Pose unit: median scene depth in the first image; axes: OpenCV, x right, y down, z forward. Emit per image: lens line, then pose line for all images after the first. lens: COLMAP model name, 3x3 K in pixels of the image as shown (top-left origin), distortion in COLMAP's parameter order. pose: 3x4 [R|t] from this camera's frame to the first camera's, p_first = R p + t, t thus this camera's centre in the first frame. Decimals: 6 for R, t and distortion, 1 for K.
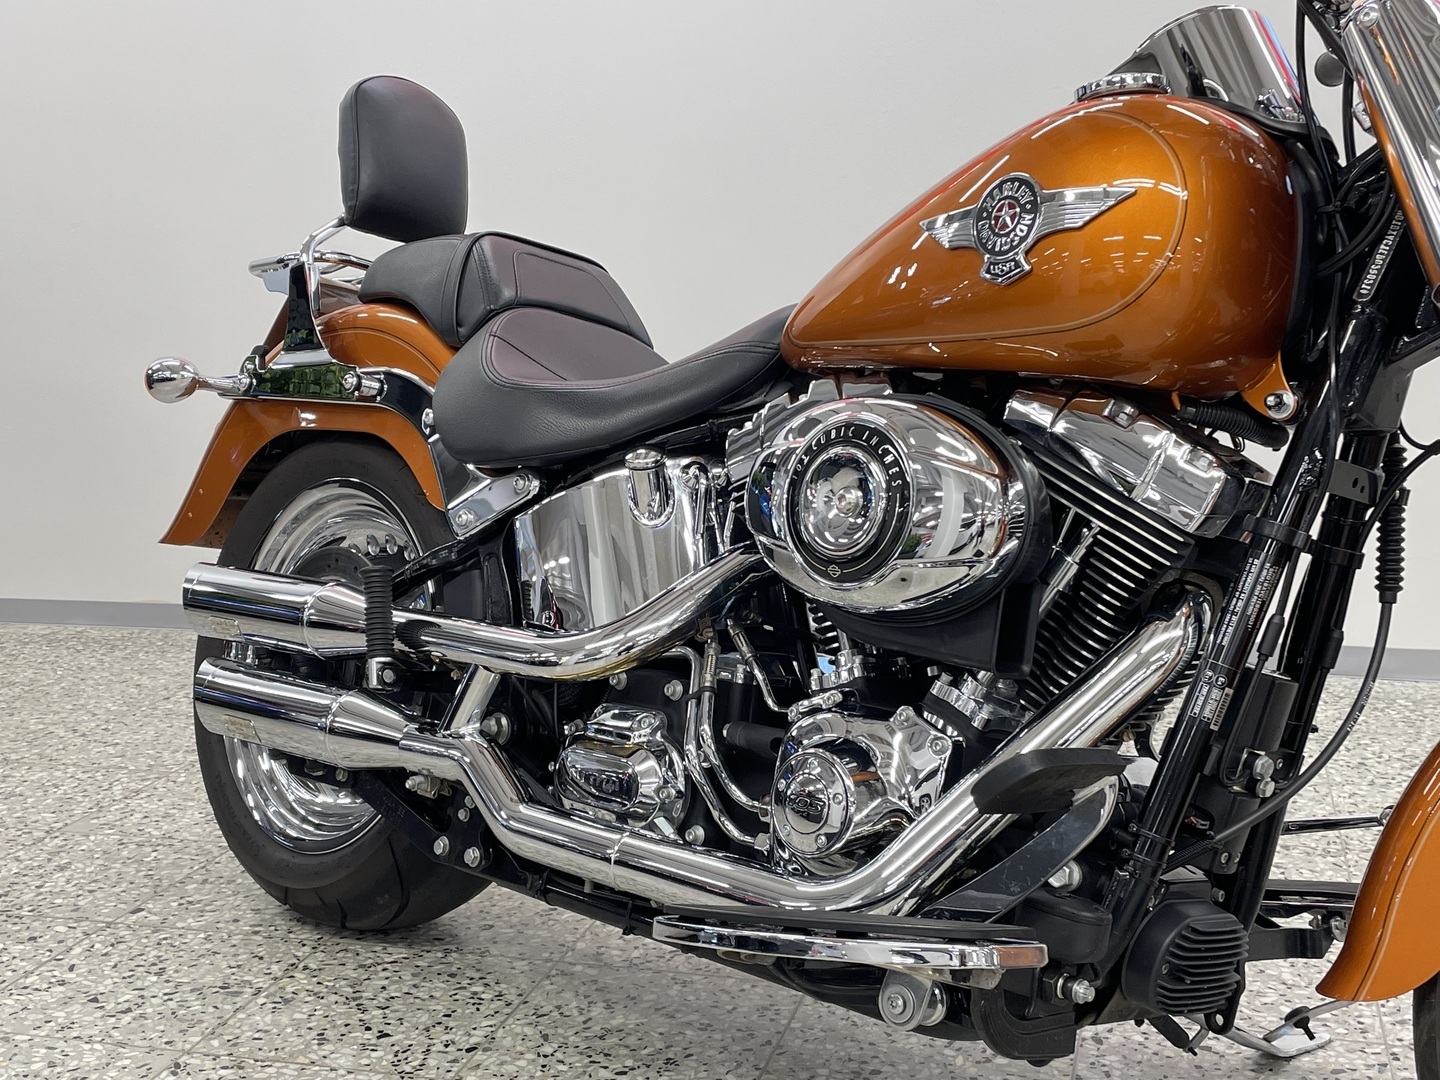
lens RADIAL K [[1735.6, 0, 690.2], [0, 1735.6, 552.8], [0, 0, 1]] dist [0.059461, 0.000000]
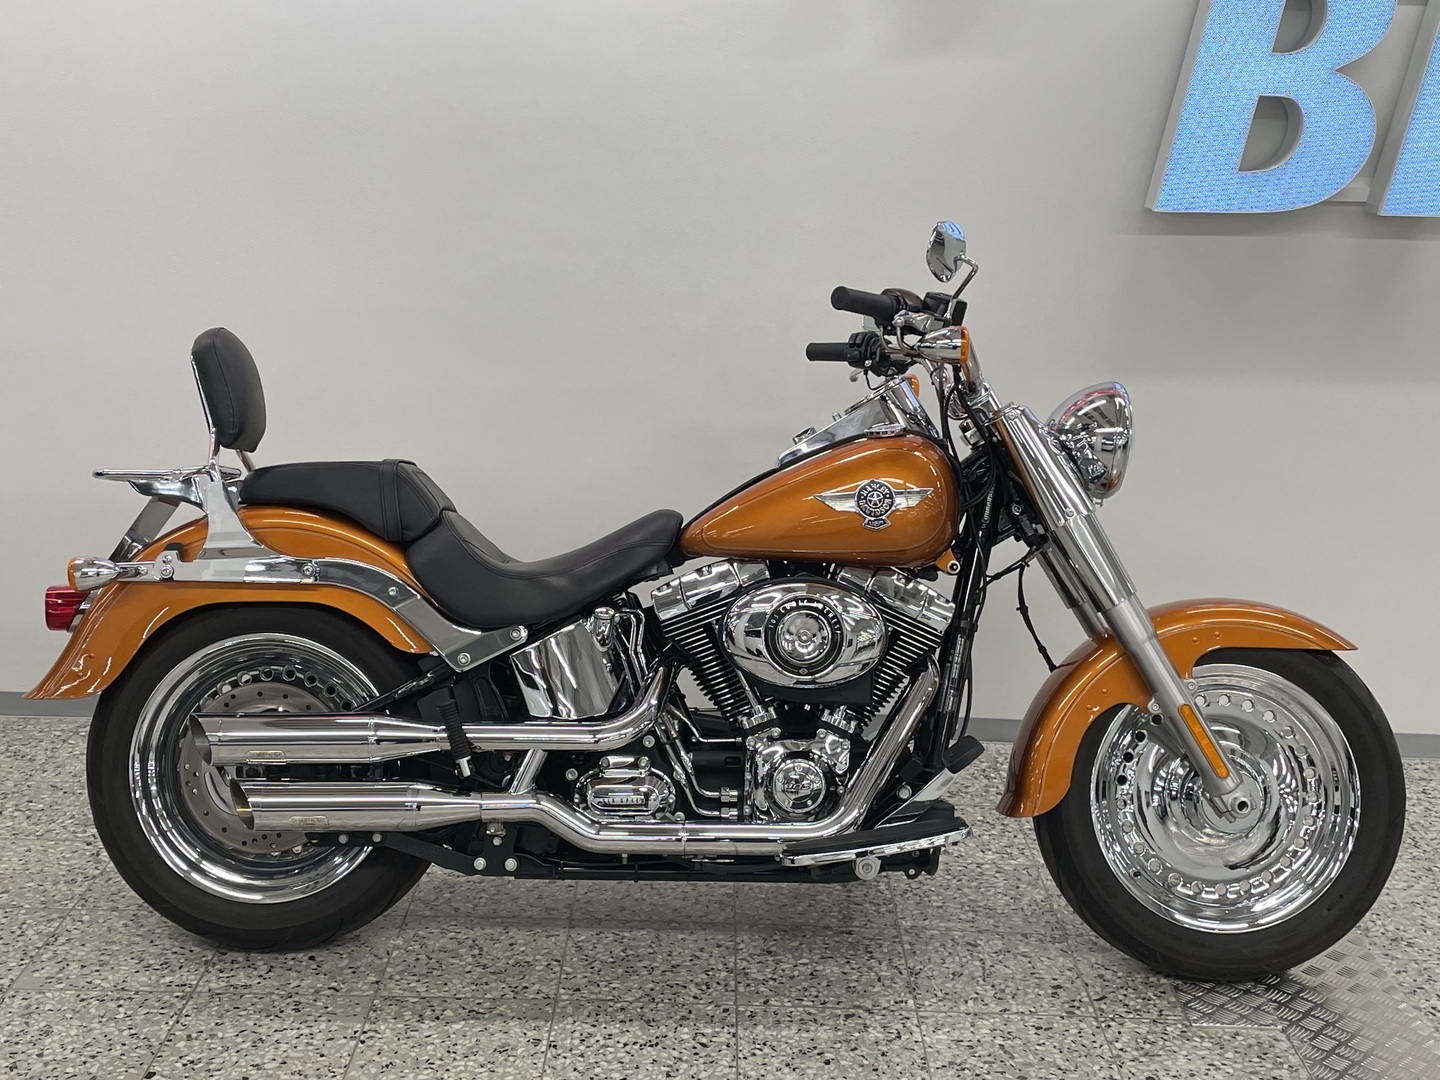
lens RADIAL K [[1858.0, 0, 714.2], [0, 1858.0, 550.1], [0, 0, 1]] dist [0.059403, 0.000000]
pose [[0.704451, -0.125915, 0.698495, -1.467520], [0.072466, 0.991755, 0.105695, -0.361510], [-0.706044, -0.023840, 0.707767, -0.457428]]
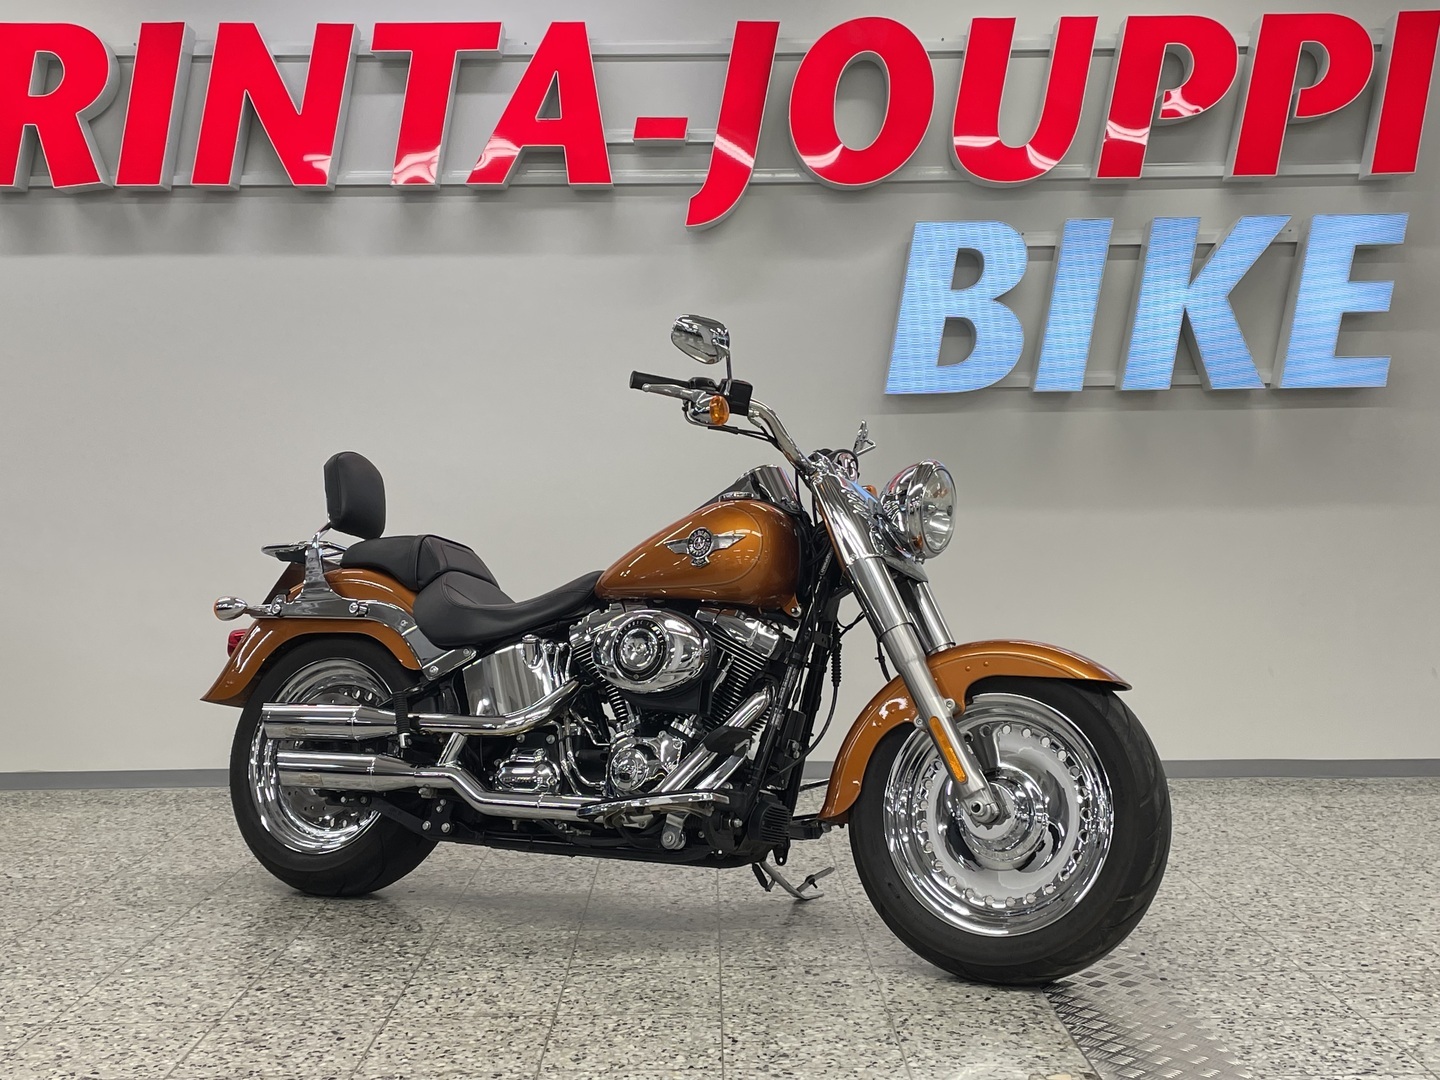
lens RADIAL K [[1699.2, 0, 733.2], [0, 1699.2, 541.8], [0, 0, 1]] dist [0.048091, 0.000000]
pose [[0.953835, 0.008901, 0.300200, -0.523392], [0.035126, 0.989394, -0.140943, 0.168302], [-0.298271, 0.144981, 0.943406, -1.408422]]
